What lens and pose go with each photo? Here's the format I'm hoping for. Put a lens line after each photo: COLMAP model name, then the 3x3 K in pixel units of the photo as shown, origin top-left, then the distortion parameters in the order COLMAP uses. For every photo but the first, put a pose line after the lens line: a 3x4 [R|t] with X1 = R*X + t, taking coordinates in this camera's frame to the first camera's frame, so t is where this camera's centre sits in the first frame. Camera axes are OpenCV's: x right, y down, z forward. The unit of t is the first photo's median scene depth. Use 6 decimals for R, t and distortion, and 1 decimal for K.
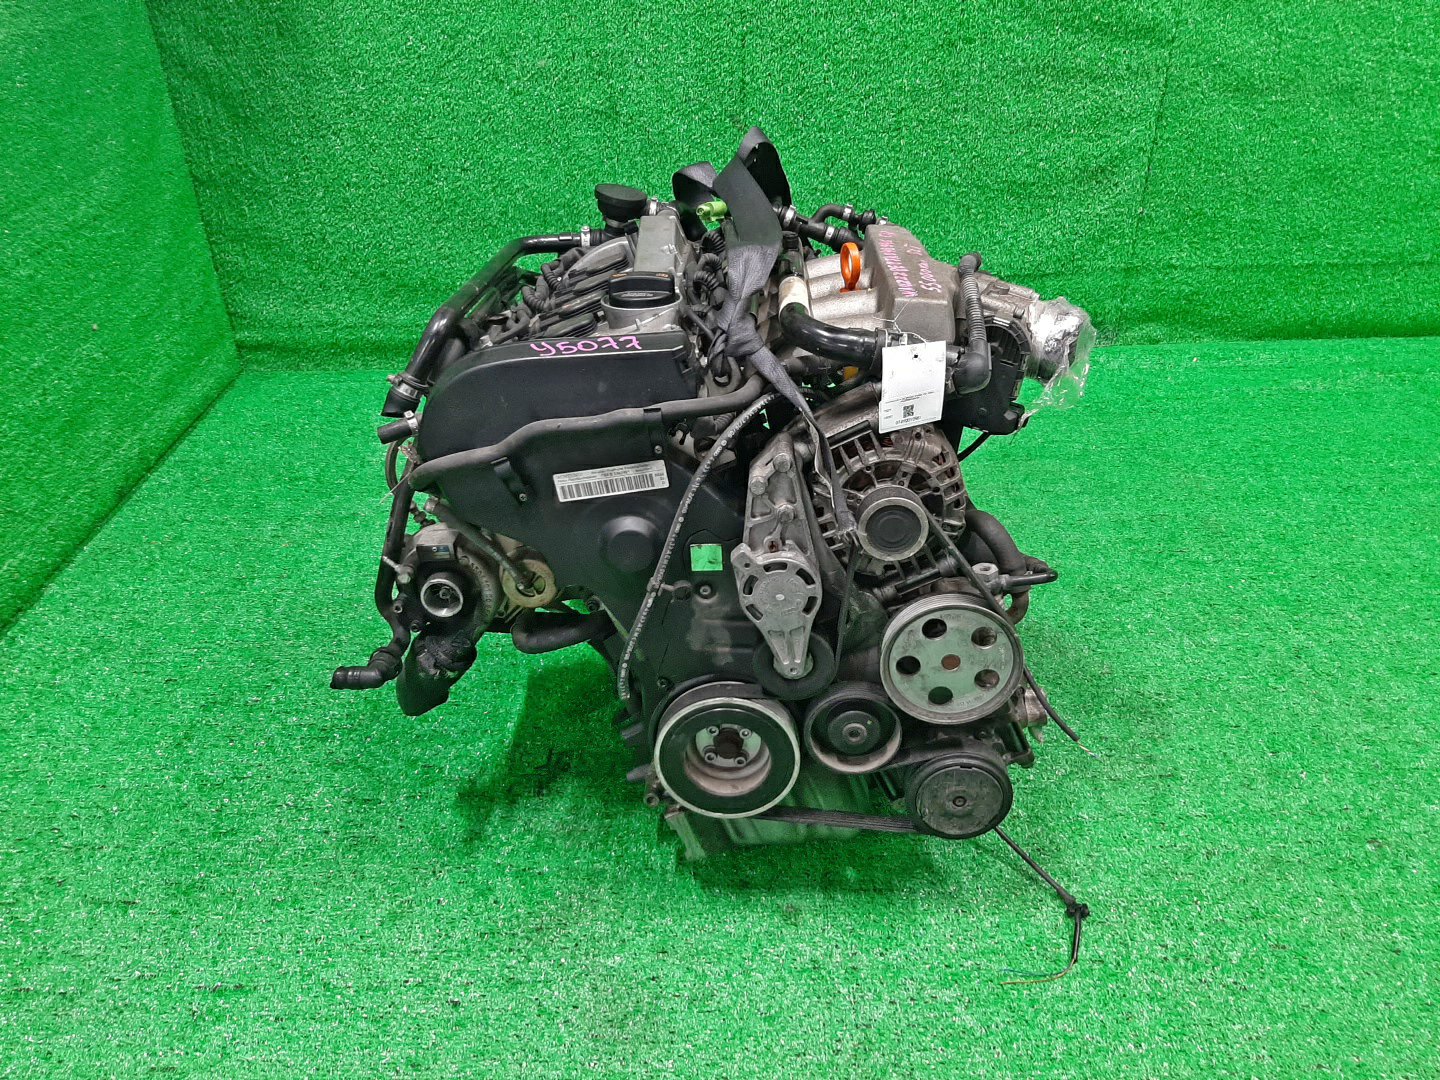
lens RADIAL K [[1100.4, 0, 720.0], [0, 1100.4, 540.0], [0, 0, 1]] dist [0.004926, 0.001671]
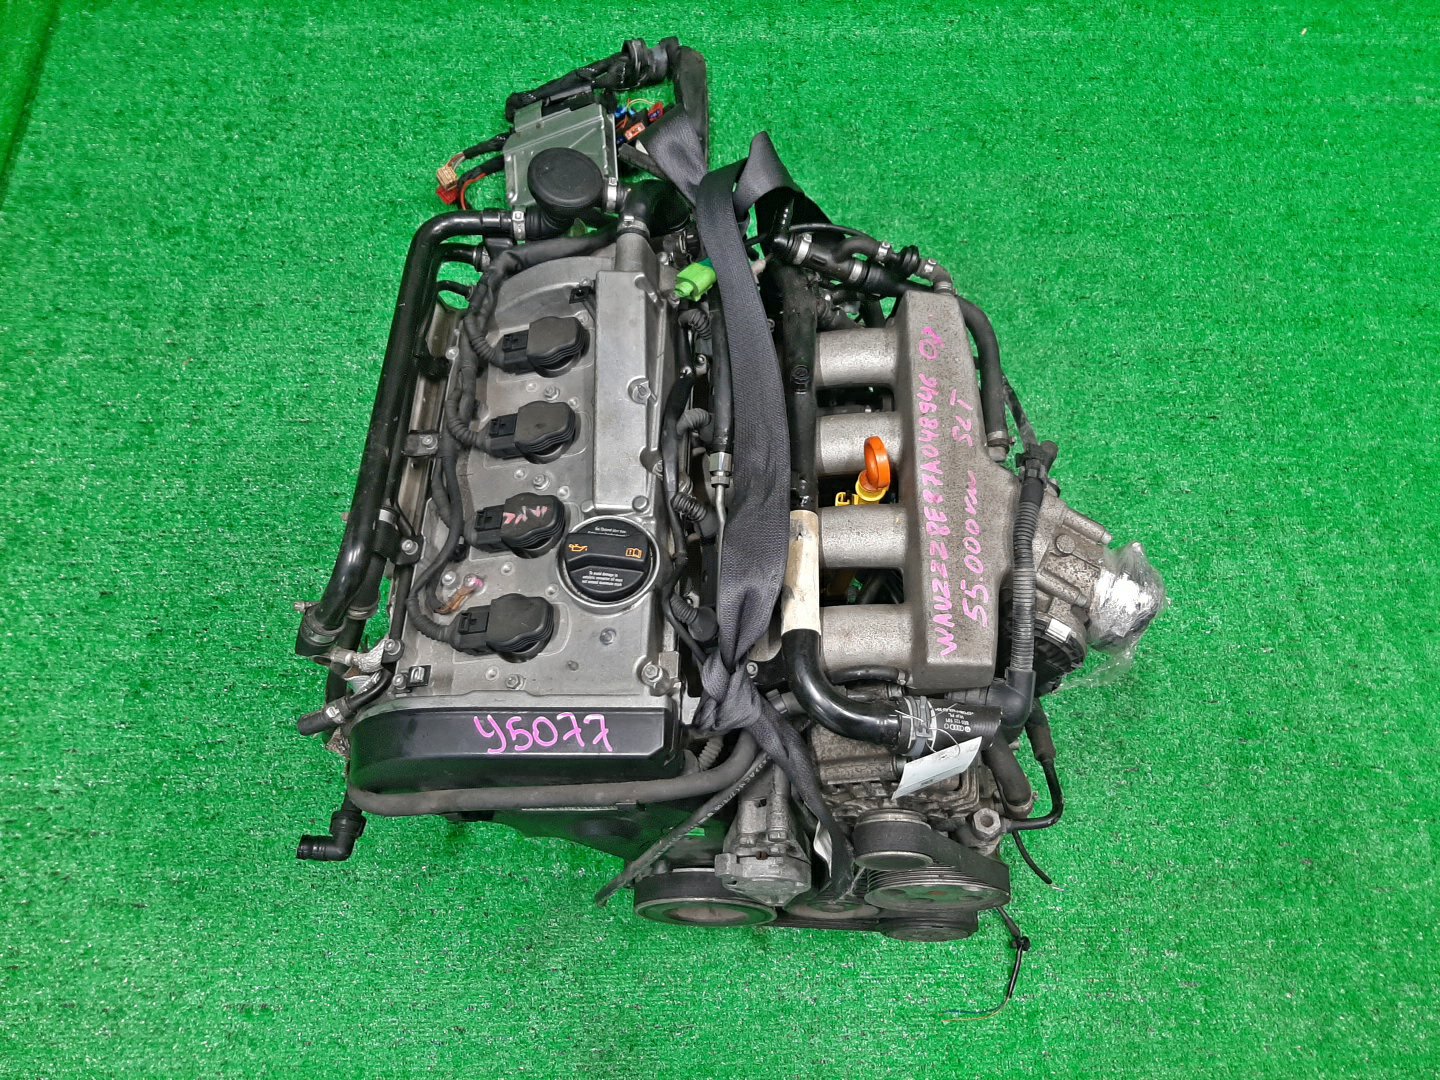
lens RADIAL K [[1100.4, 0, 720.0], [0, 1100.4, 540.0], [0, 0, 1]] dist [0.004926, 0.001671]
pose [[0.999321, 0.006834, 0.036214, -0.018476], [-0.026354, 0.819402, 0.572614, -0.642725], [-0.025761, -0.573179, 0.819025, 0.350162]]
